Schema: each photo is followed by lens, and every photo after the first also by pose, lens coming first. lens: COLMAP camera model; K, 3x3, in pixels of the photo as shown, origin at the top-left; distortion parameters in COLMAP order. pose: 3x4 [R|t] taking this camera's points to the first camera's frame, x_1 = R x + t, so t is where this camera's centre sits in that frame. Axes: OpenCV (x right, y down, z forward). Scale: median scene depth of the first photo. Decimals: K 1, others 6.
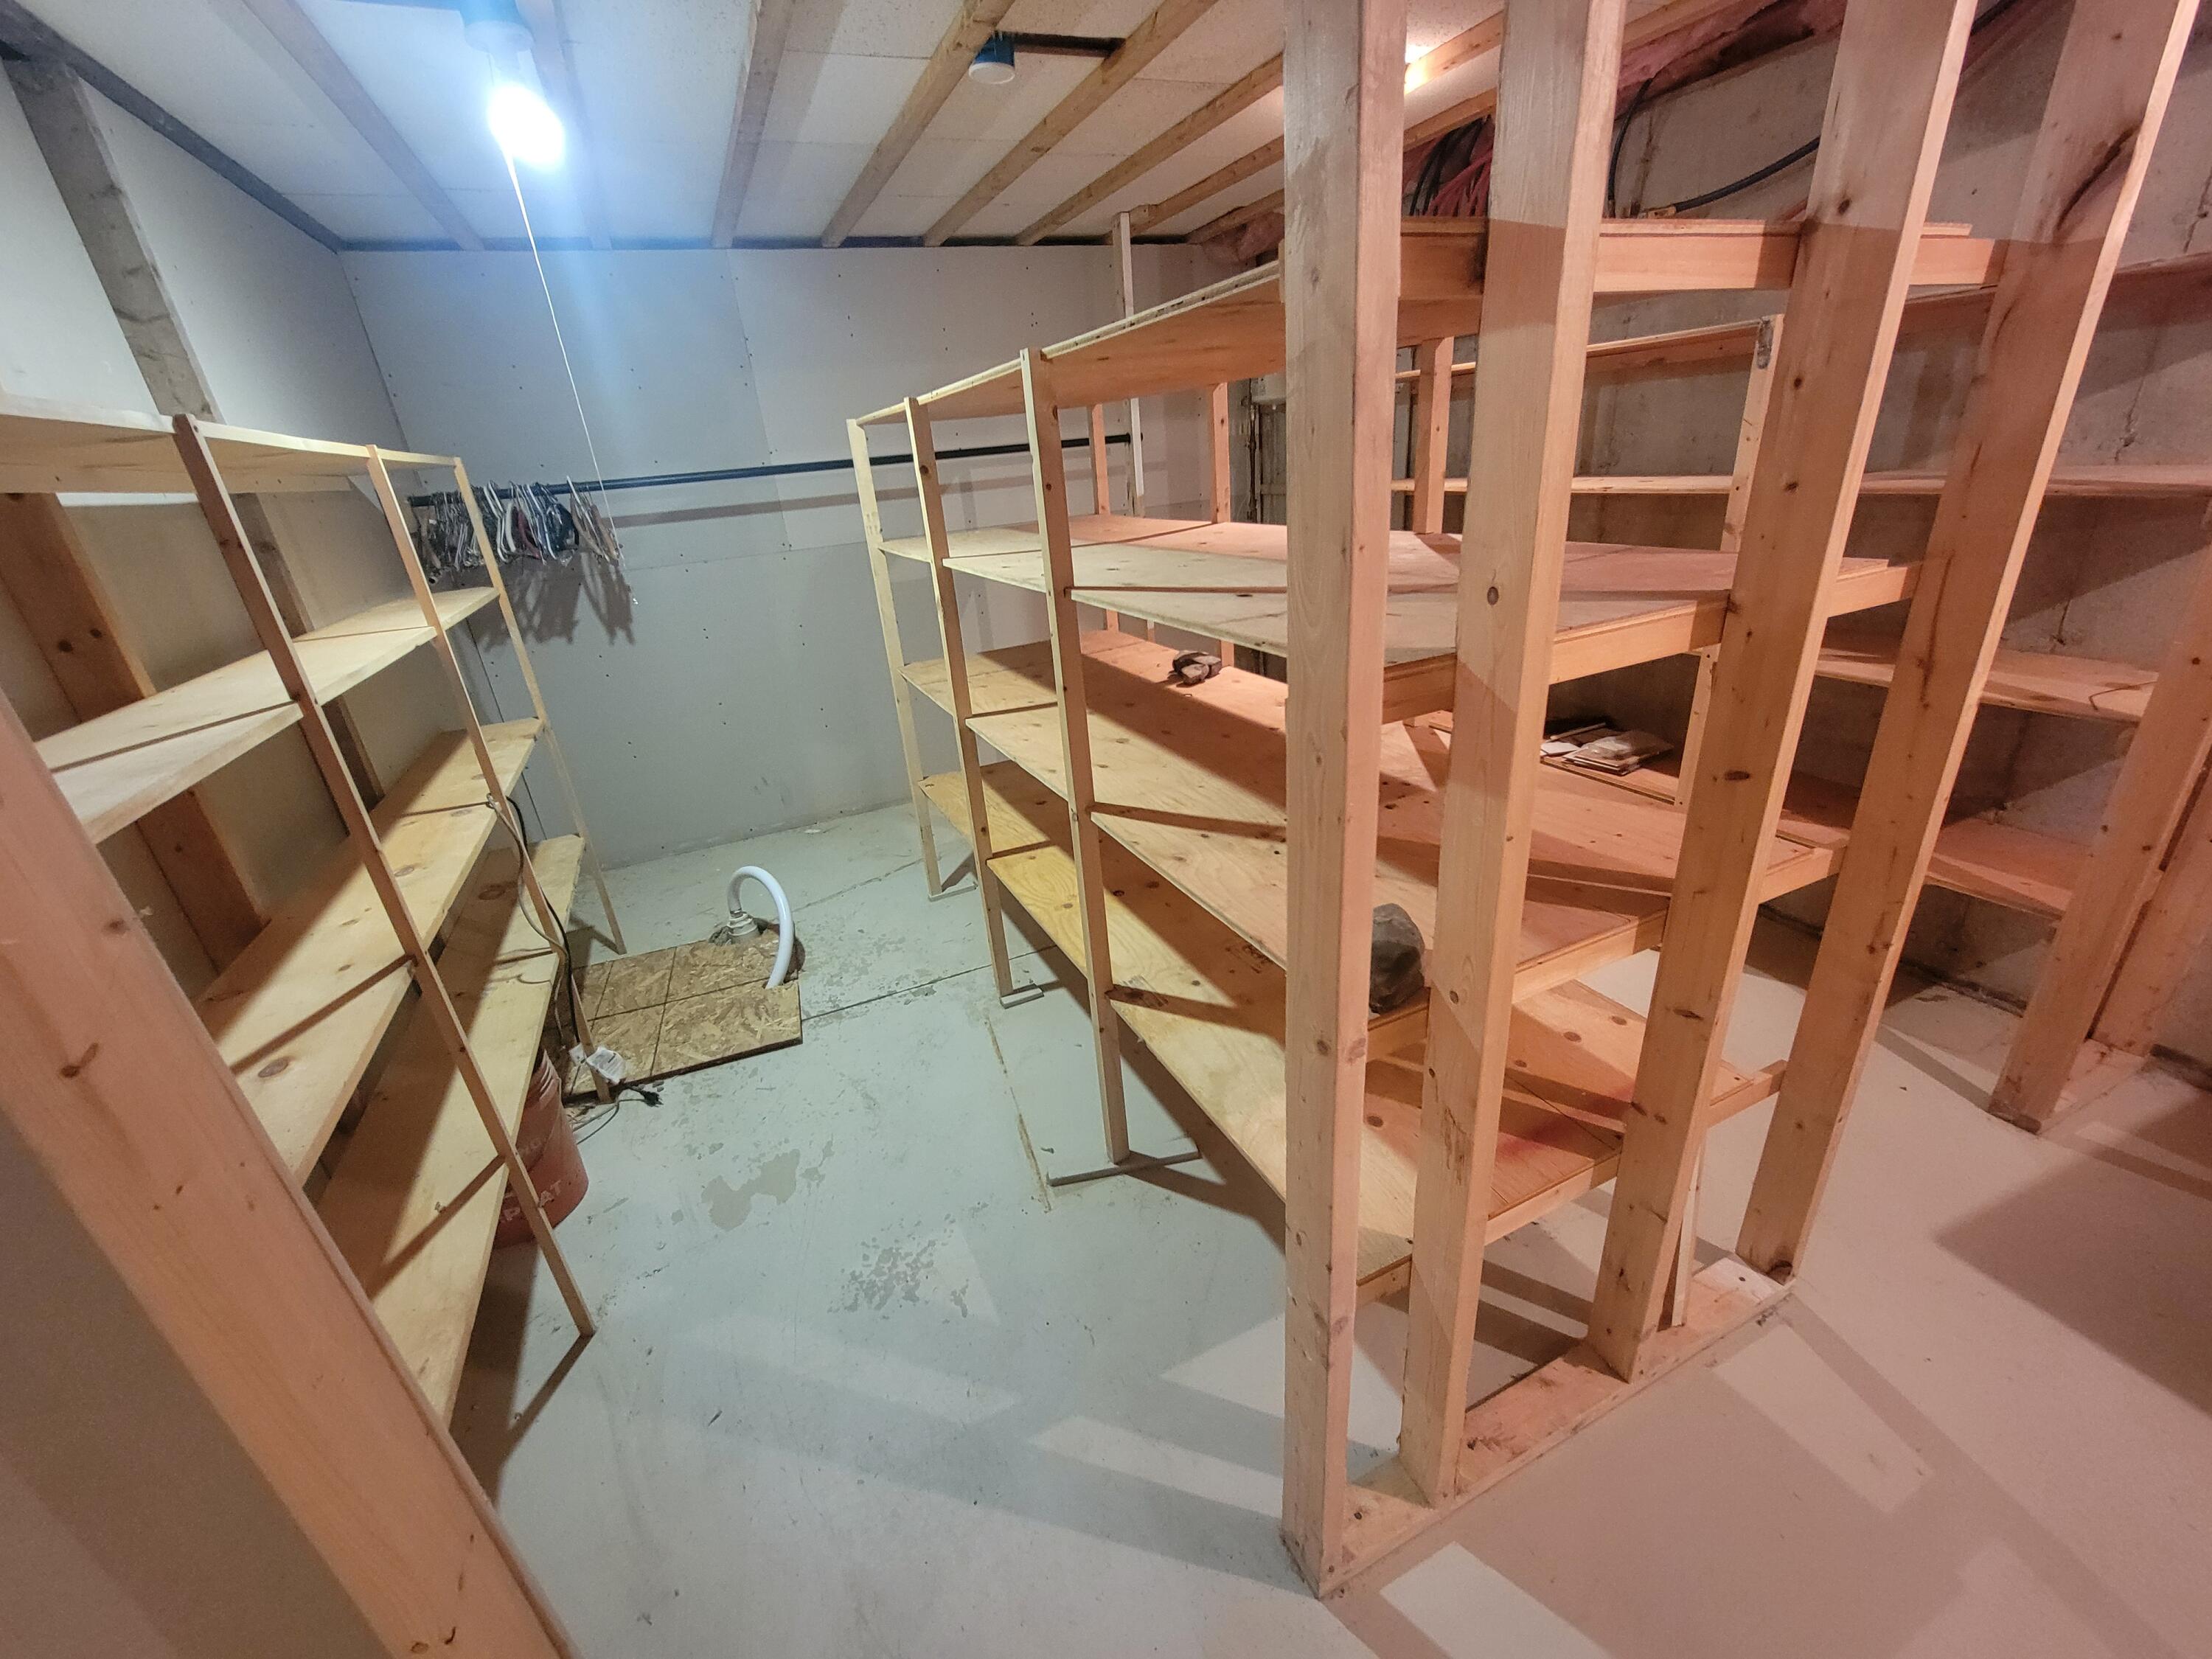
lens RADIAL K [[890.8, 0, 1106.0], [0, 890.8, 829.5], [0, 0, 1]] dist [-0.001487, -0.000316]
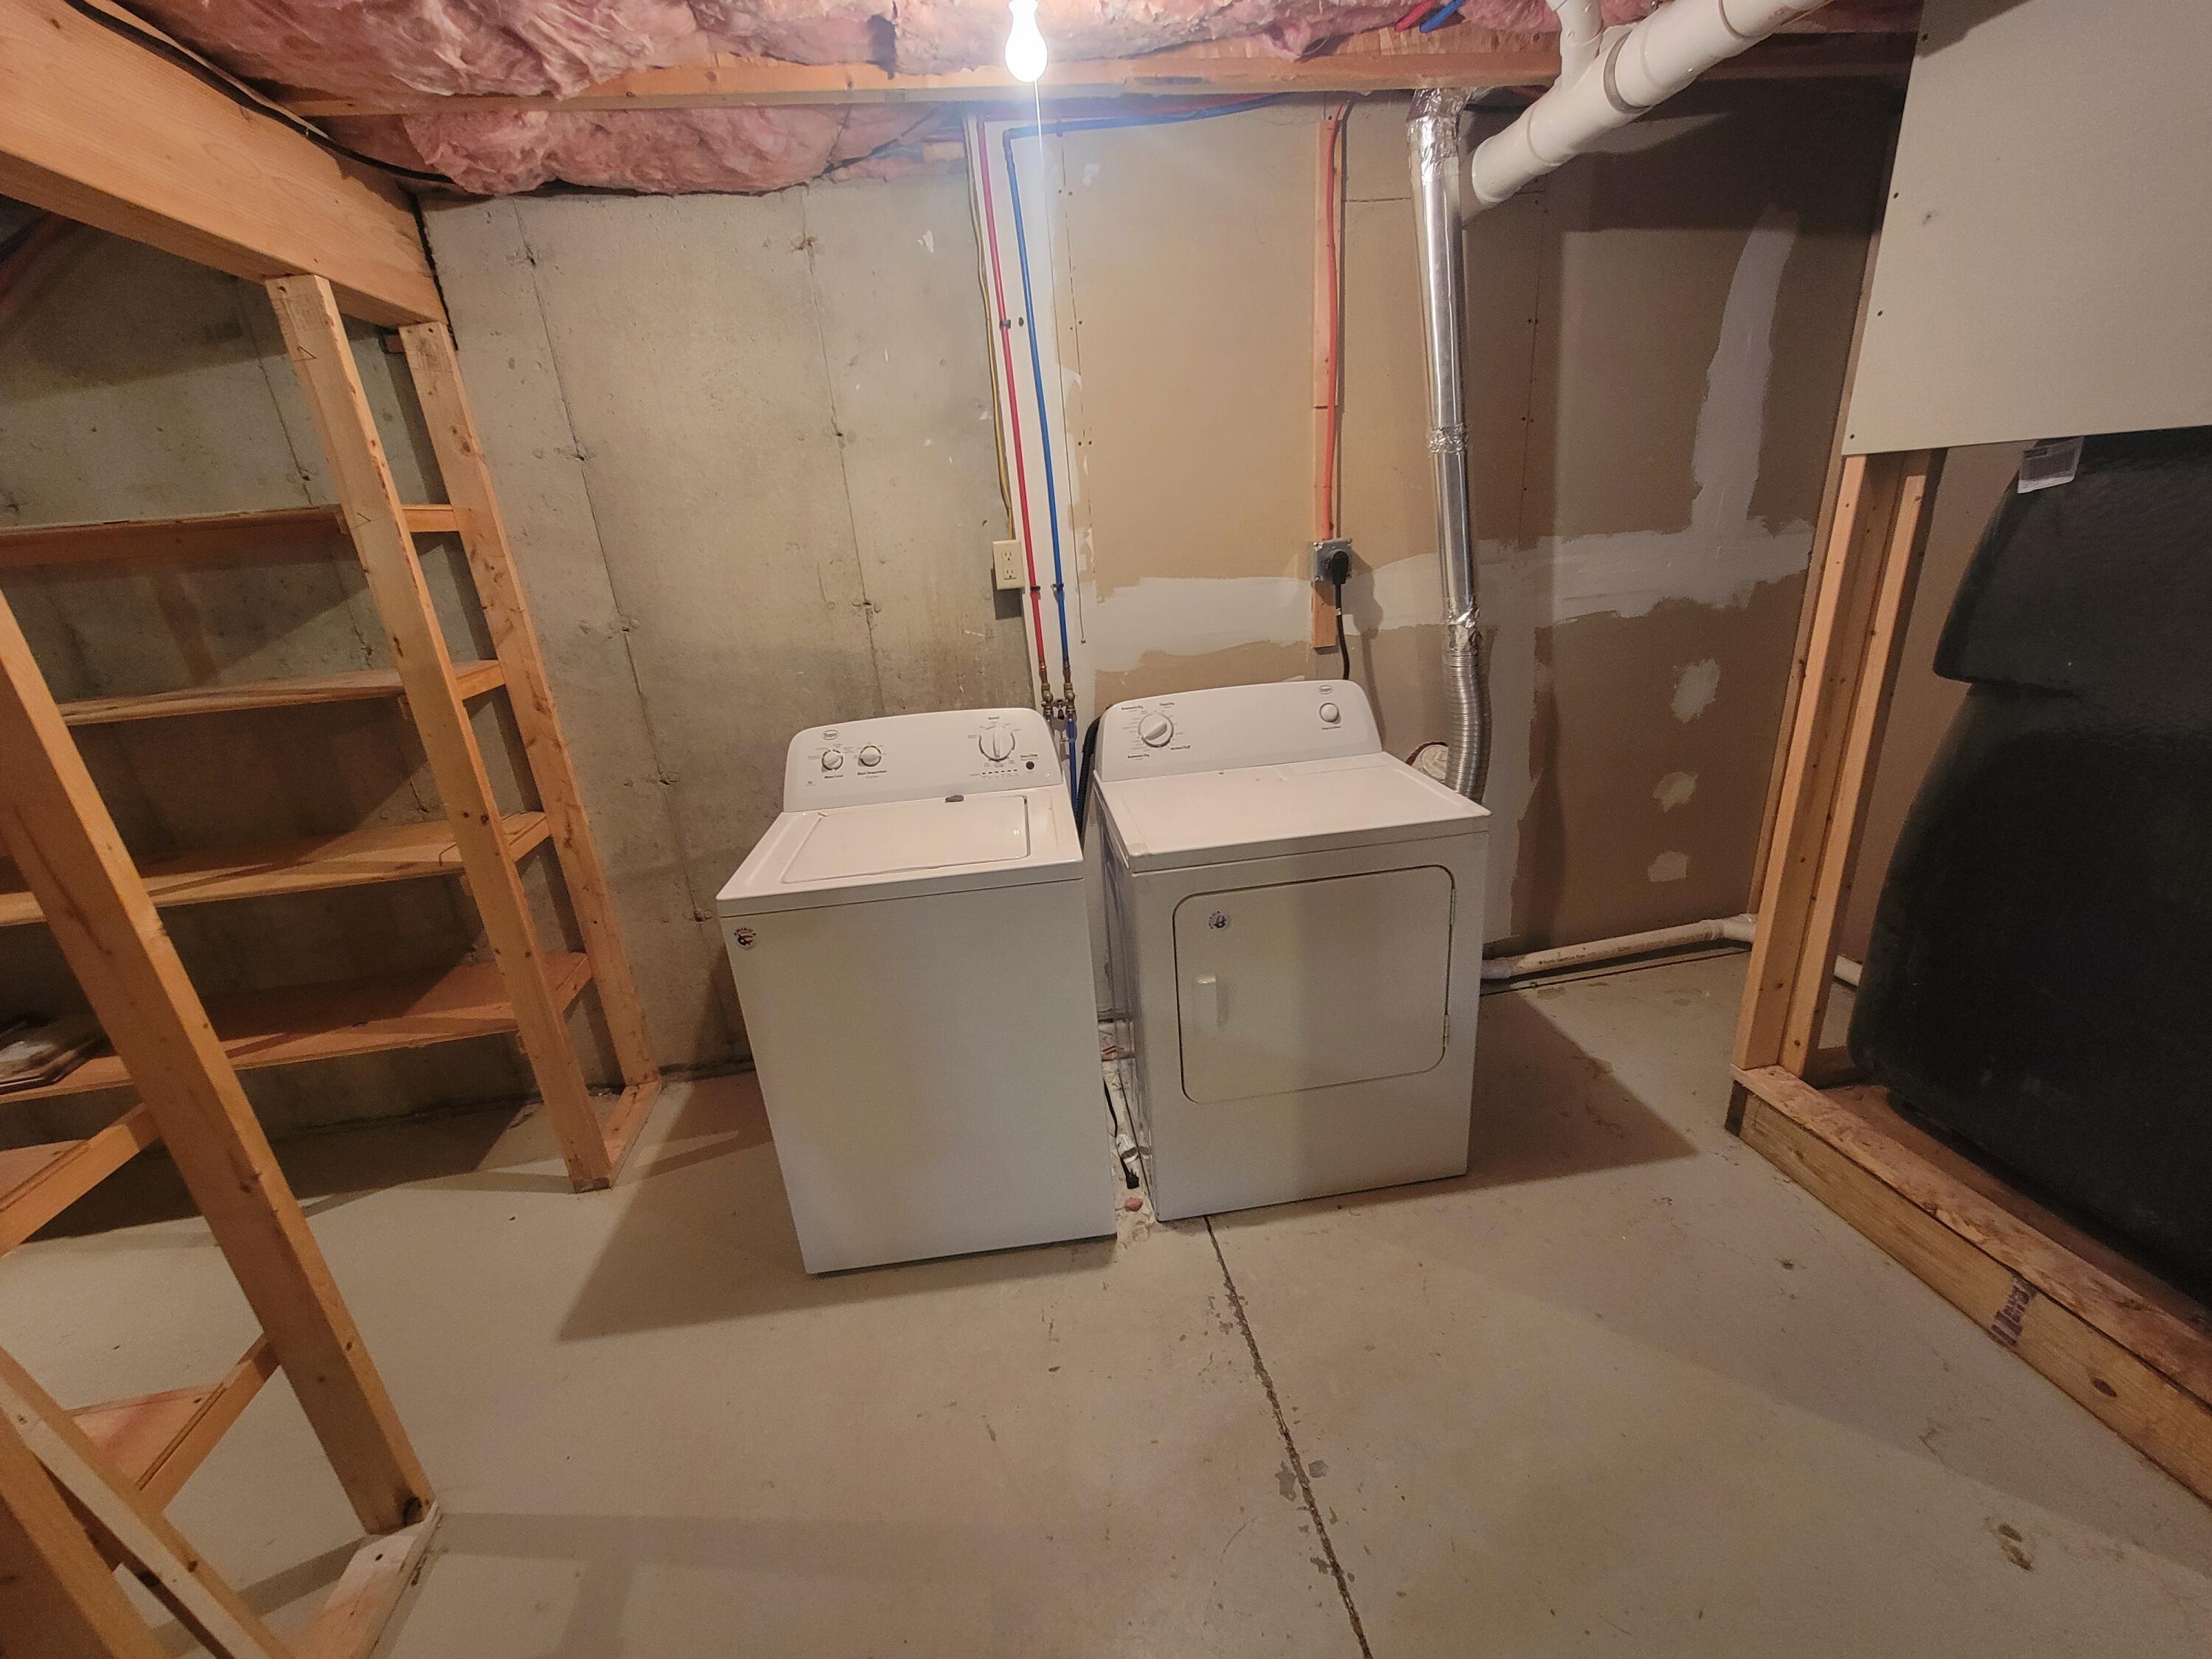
lens RADIAL K [[882.2, 0, 1106.0], [0, 882.2, 829.5], [0, 0, 1]] dist [0.001591, 0.000156]
pose [[0.282677, -0.259367, 0.923484, 0.260054], [0.425061, 0.896933, 0.121799, 0.049089], [-0.859893, 0.358107, 0.363789, -0.179679]]
